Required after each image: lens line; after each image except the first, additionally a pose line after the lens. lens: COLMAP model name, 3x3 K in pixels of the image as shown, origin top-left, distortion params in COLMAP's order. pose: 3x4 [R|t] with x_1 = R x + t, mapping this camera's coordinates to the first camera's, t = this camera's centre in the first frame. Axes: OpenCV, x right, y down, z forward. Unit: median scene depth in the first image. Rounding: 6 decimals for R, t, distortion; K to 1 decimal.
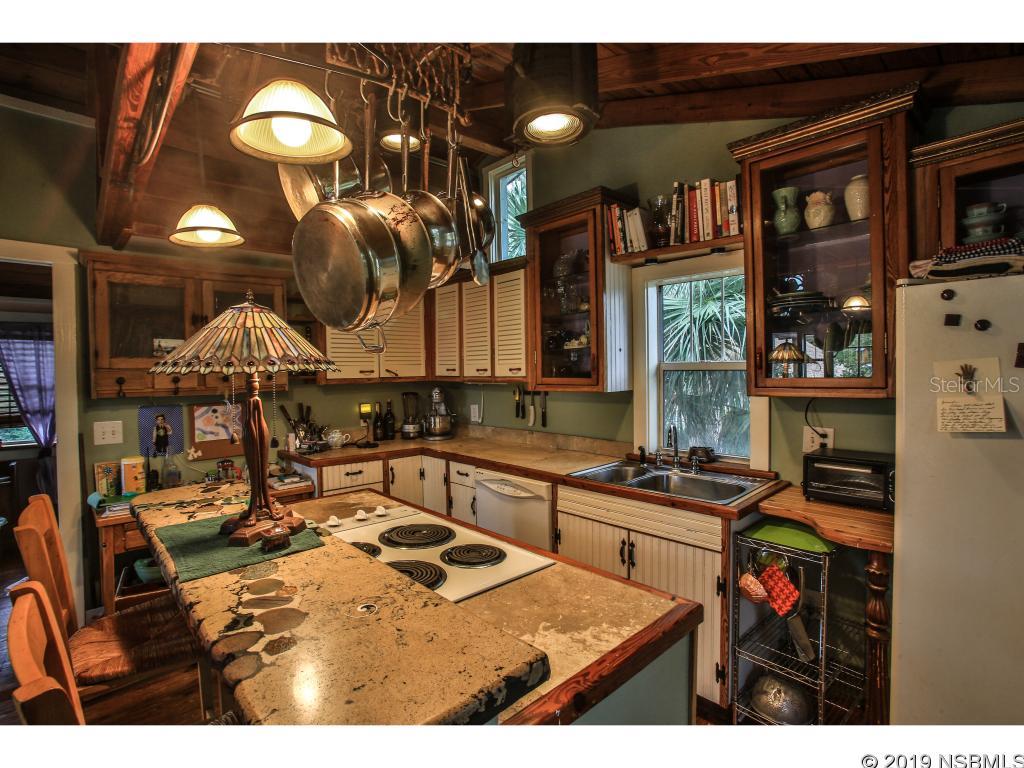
lens RADIAL K [[495.0, 0, 507.6], [0, 495.0, 382.6], [0, 0, 1]] dist [-0.047815, 0.014993]
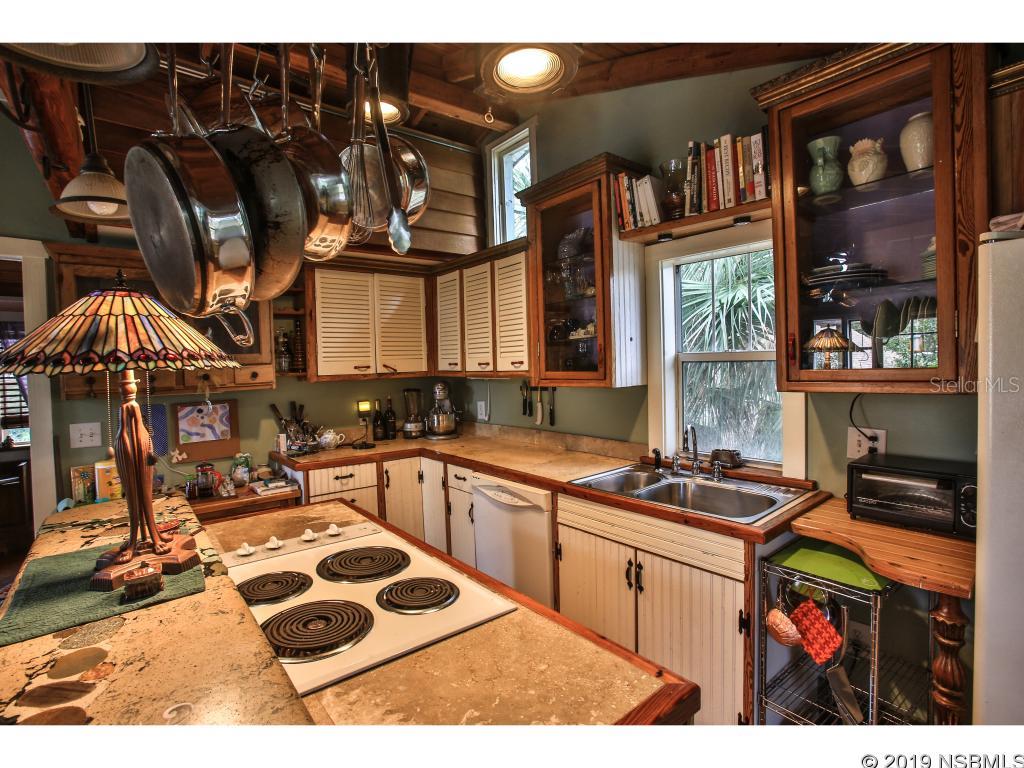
lens RADIAL K [[495.0, 0, 505.4], [0, 495.0, 382.3], [0, 0, 1]] dist [-0.047815, 0.014993]
pose [[0.997397, -0.010182, -0.071381, 0.082205], [0.011043, 0.999871, 0.011674, -0.003081], [0.071253, -0.012432, 0.997381, 0.130947]]
